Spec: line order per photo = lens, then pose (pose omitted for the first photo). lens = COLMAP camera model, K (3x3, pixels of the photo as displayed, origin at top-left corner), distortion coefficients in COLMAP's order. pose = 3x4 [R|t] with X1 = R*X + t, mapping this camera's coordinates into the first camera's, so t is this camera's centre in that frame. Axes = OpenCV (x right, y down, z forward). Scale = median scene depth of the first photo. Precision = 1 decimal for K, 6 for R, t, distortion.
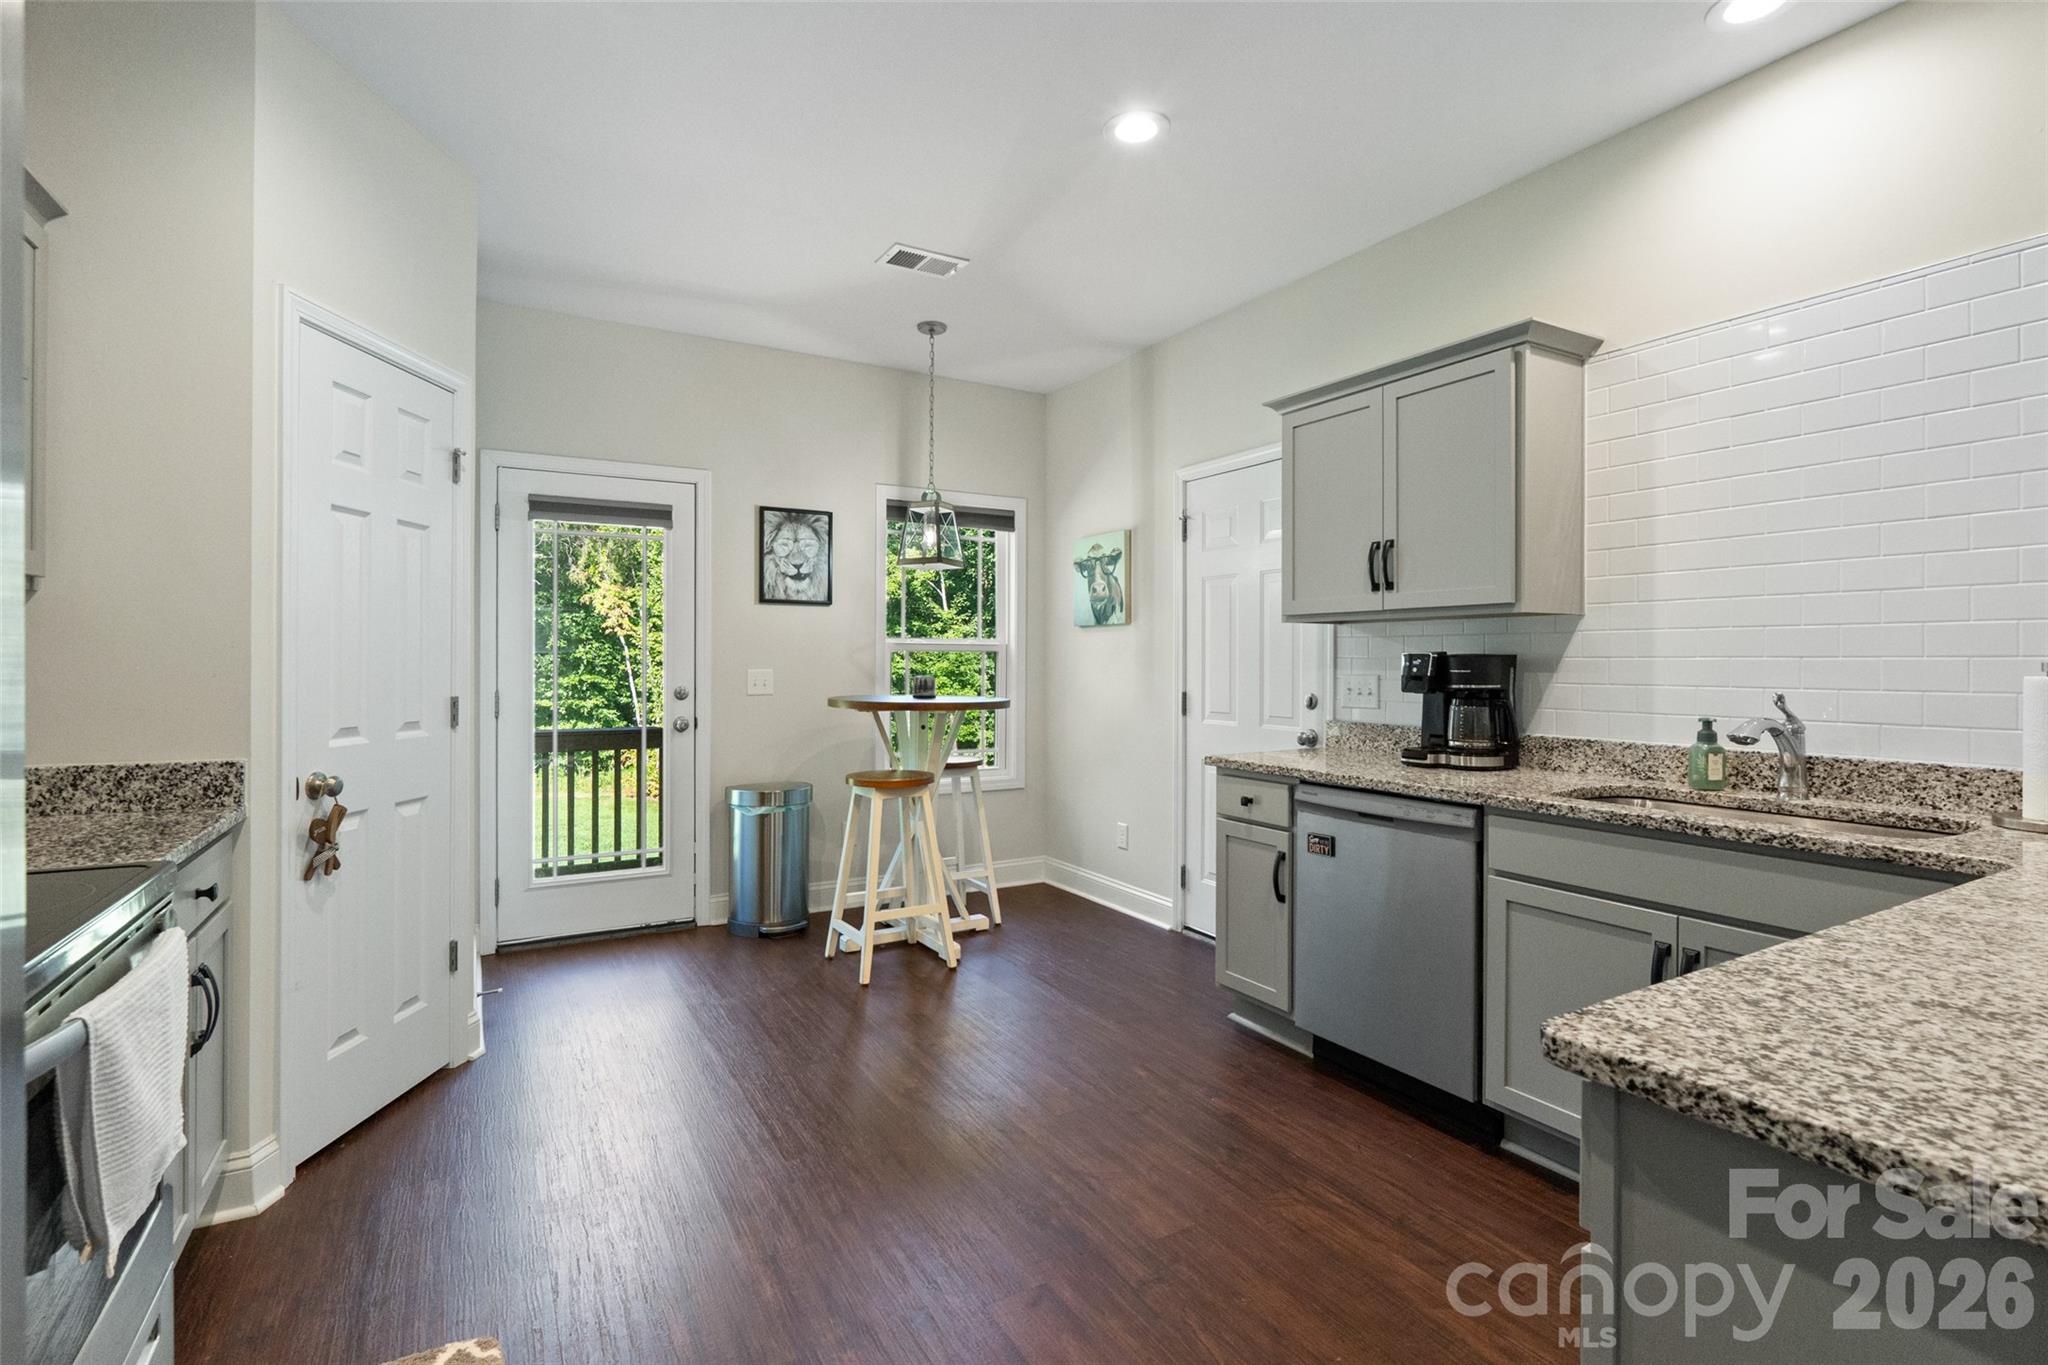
lens RADIAL K [[972.4, 0, 1029.7], [0, 972.4, 662.2], [0, 0, 1]] dist [-0.003973, -0.000577]
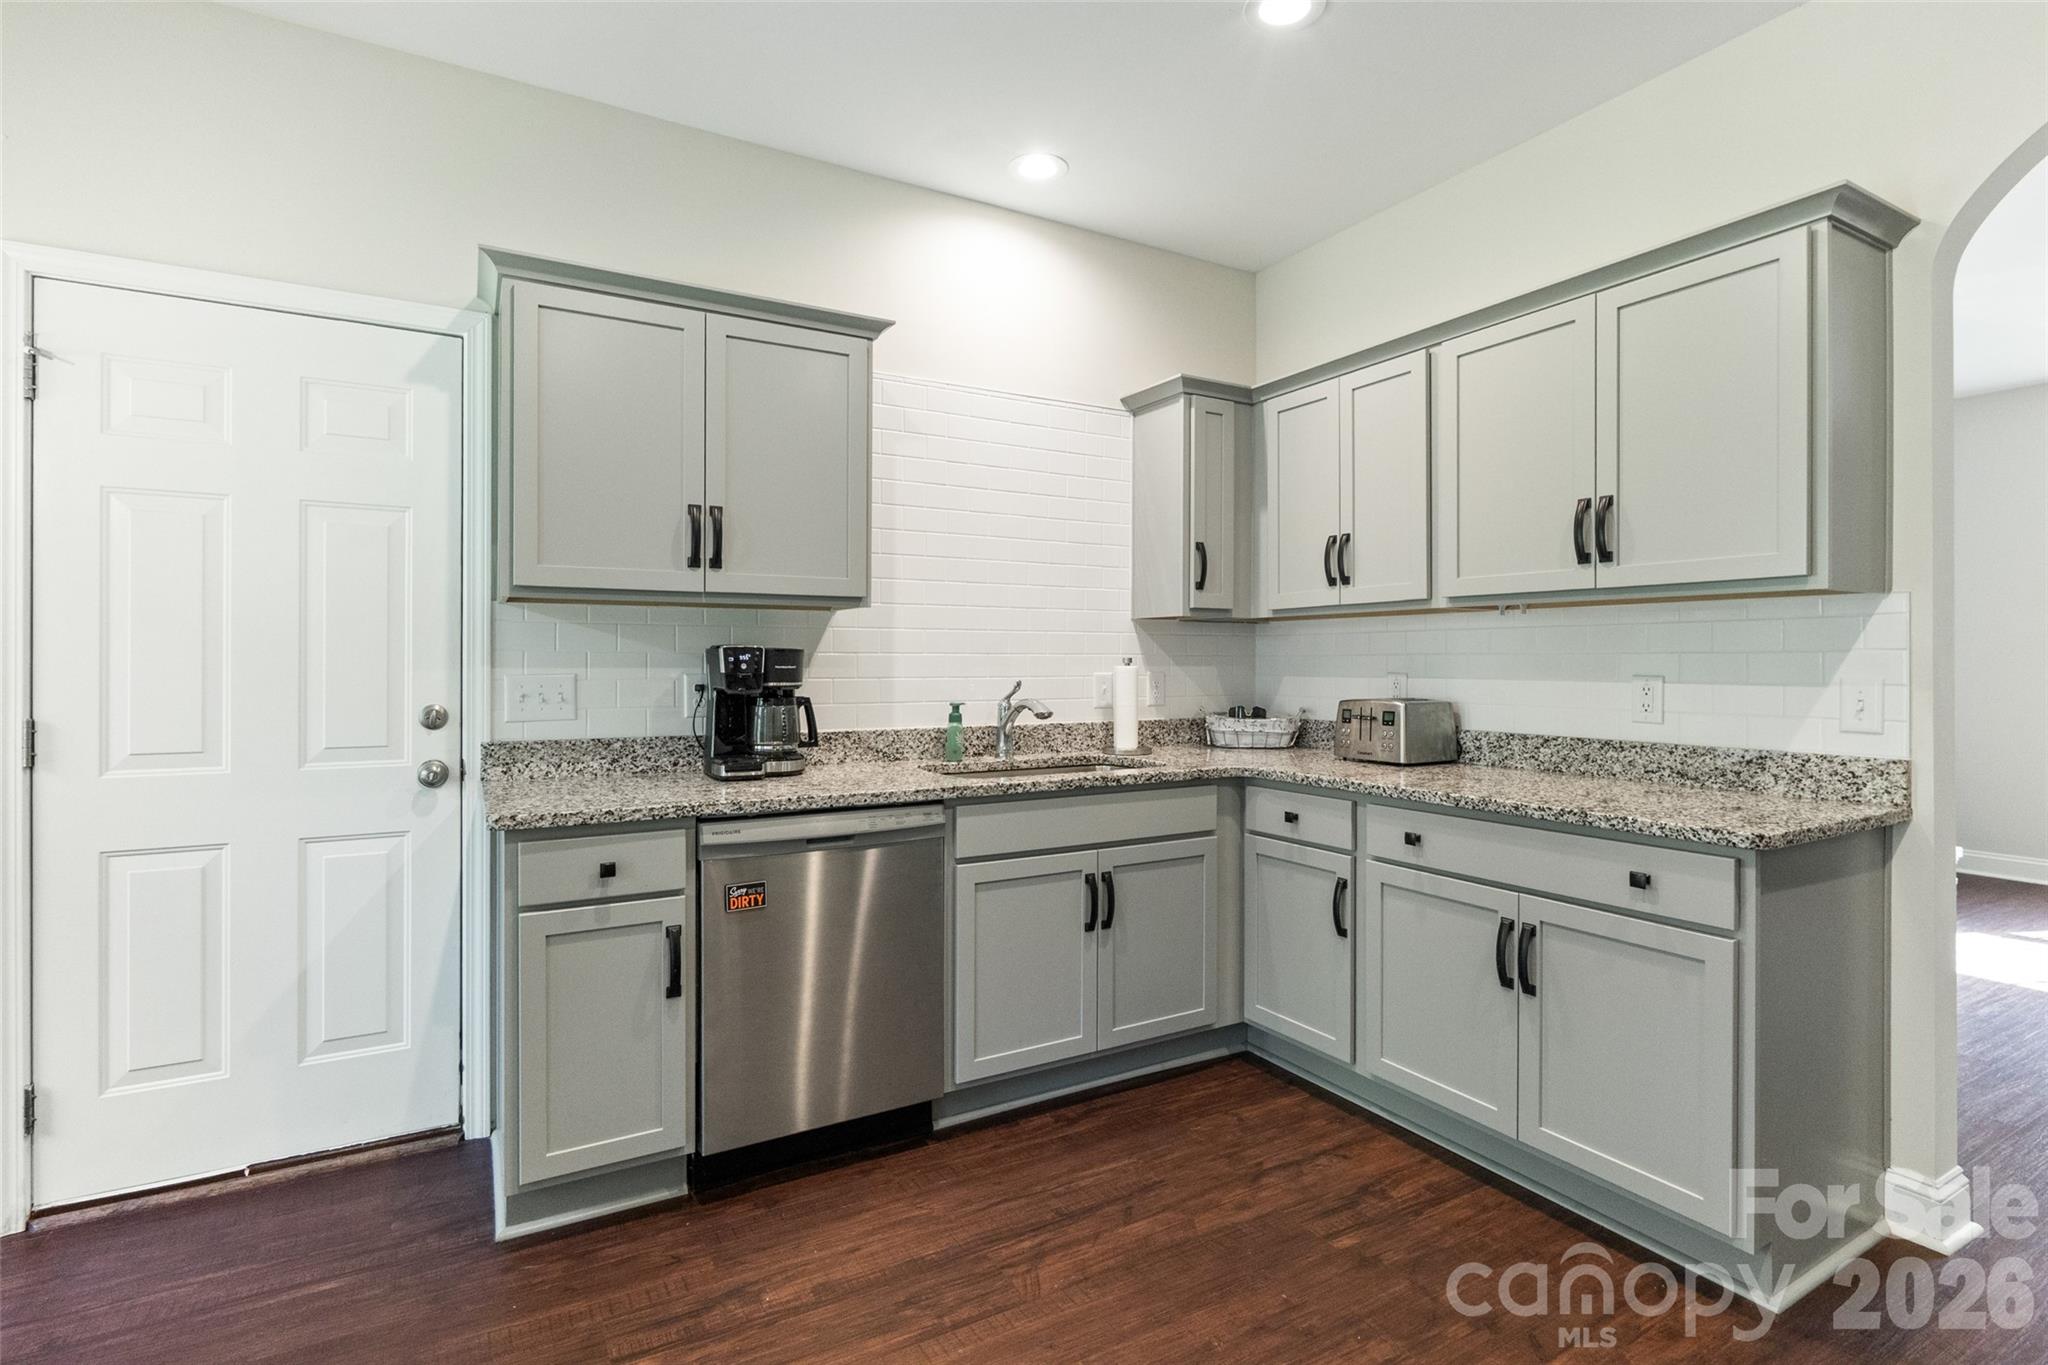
lens RADIAL K [[972.4, 0, 1029.7], [0, 972.4, 662.2], [0, 0, 1]] dist [-0.003973, -0.000577]
pose [[0.006358, -0.004306, 0.999971, -0.494593], [-0.000407, 0.999991, 0.004309, 0.000379], [-0.999980, -0.000435, 0.006357, 0.820451]]
